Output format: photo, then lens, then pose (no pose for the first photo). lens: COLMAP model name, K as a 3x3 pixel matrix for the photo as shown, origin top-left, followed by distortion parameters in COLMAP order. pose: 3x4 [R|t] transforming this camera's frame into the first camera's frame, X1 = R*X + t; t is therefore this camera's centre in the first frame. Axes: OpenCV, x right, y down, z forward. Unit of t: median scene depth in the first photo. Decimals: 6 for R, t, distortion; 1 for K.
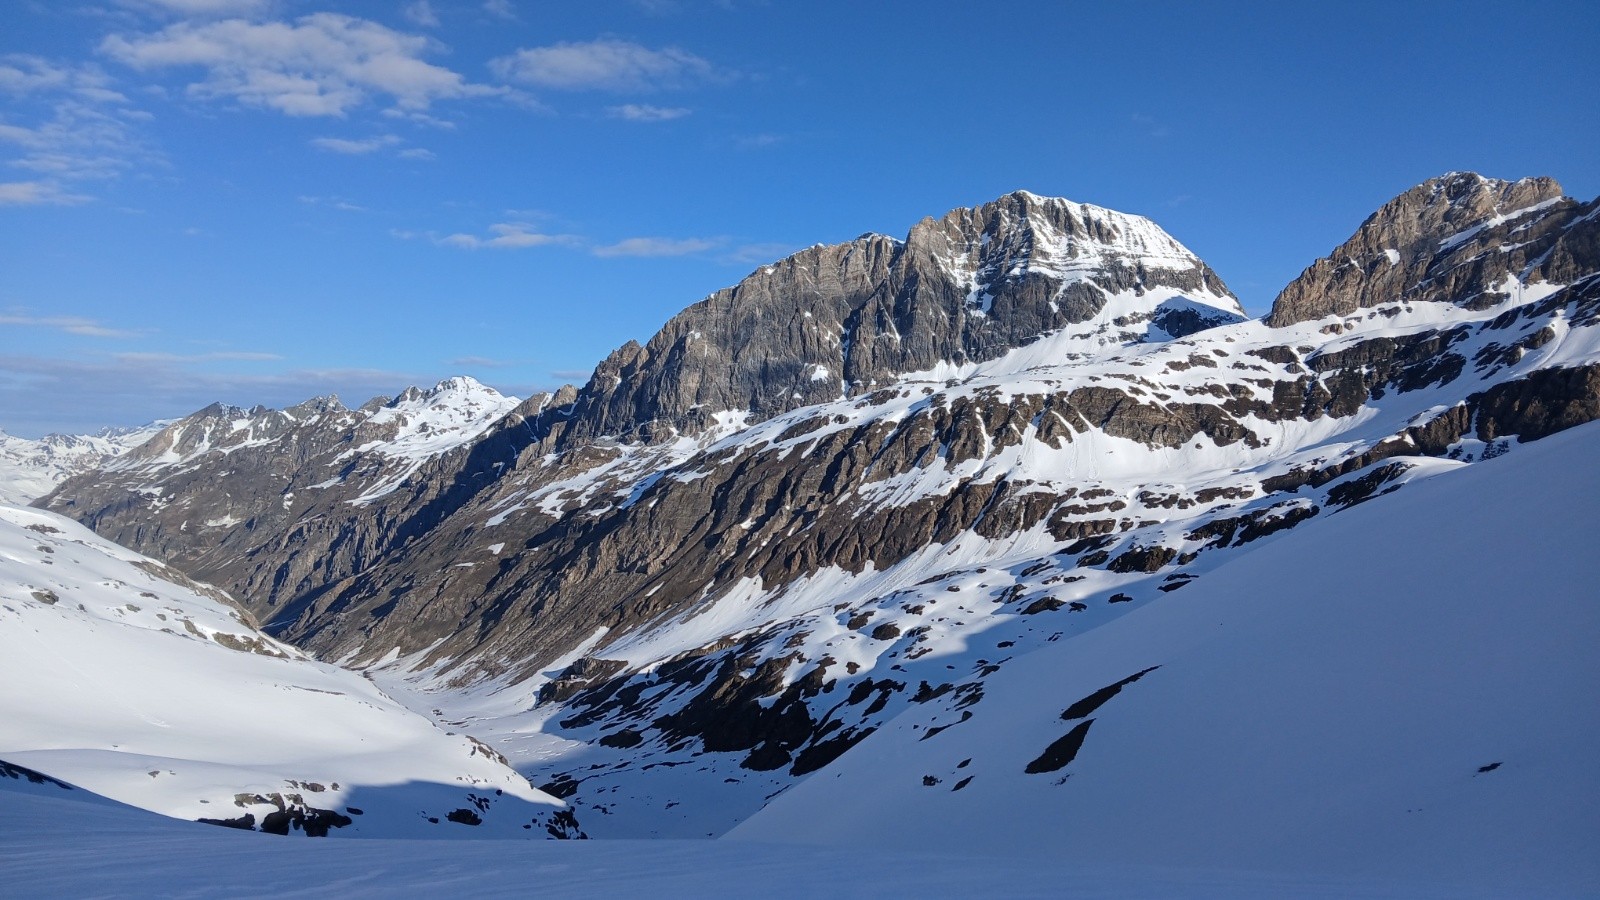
lens RADIAL K [[1253.2, 0, 800.0], [0, 1253.2, 450.0], [0, 0, 1]] dist [0.258244, -0.672146]
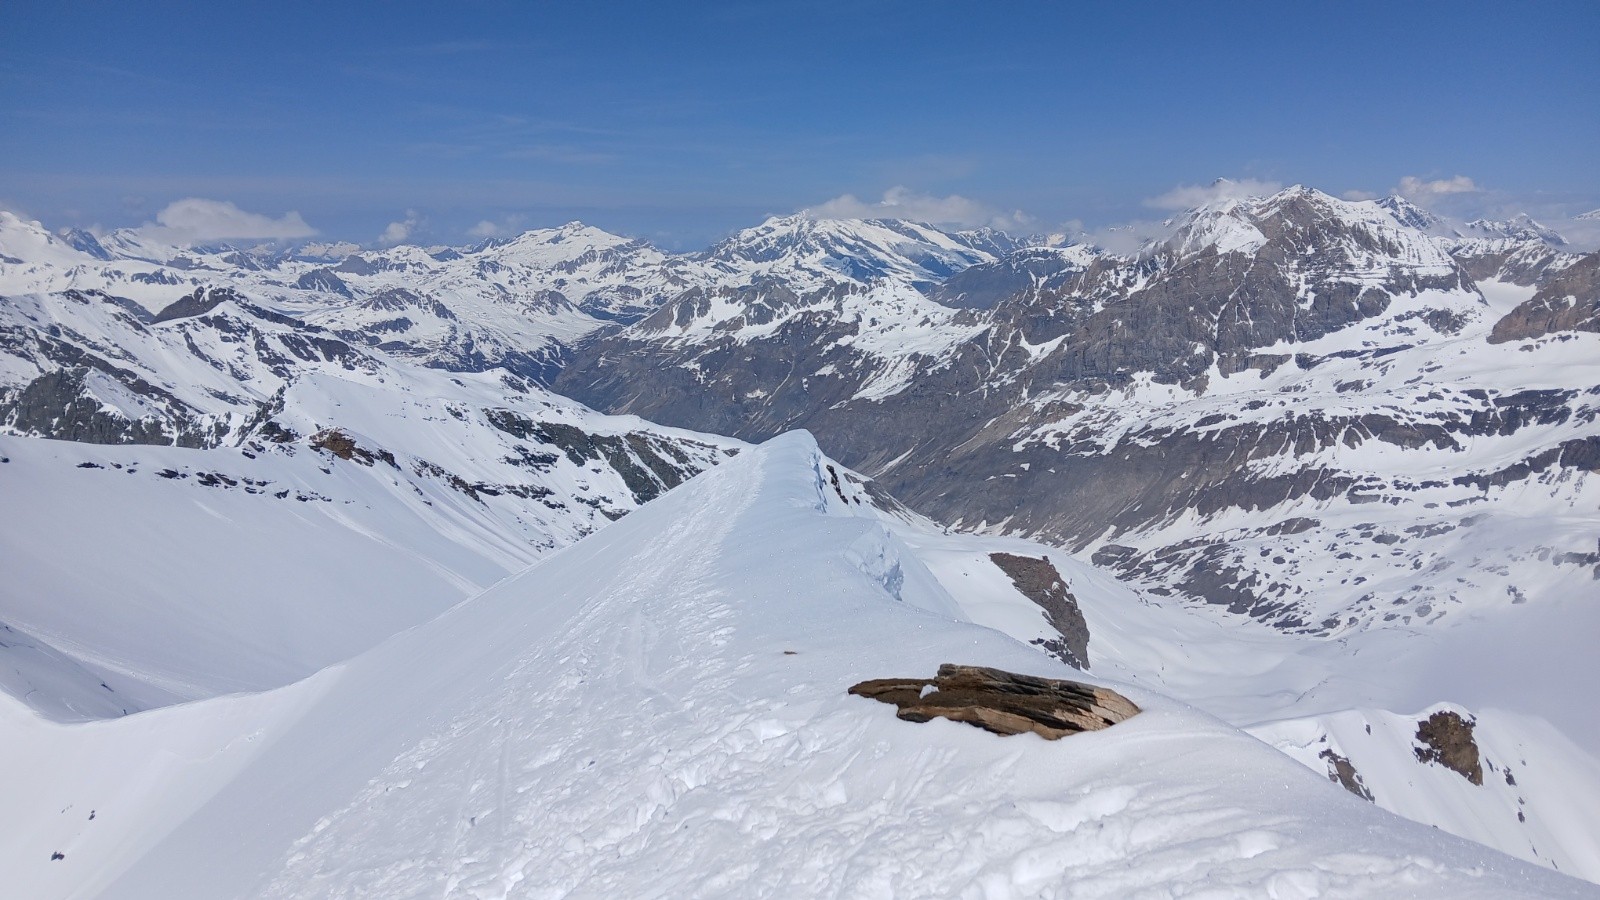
lens RADIAL K [[1285.8, 0, 800.0], [0, 1285.8, 450.0], [0, 0, 1]] dist [0.067318, -0.106834]
pose [[0.980974, 0.011545, -0.193795, -0.244284], [0.025752, 0.981671, 0.188837, -0.384999], [0.192423, -0.190235, 0.962696, -1.081747]]
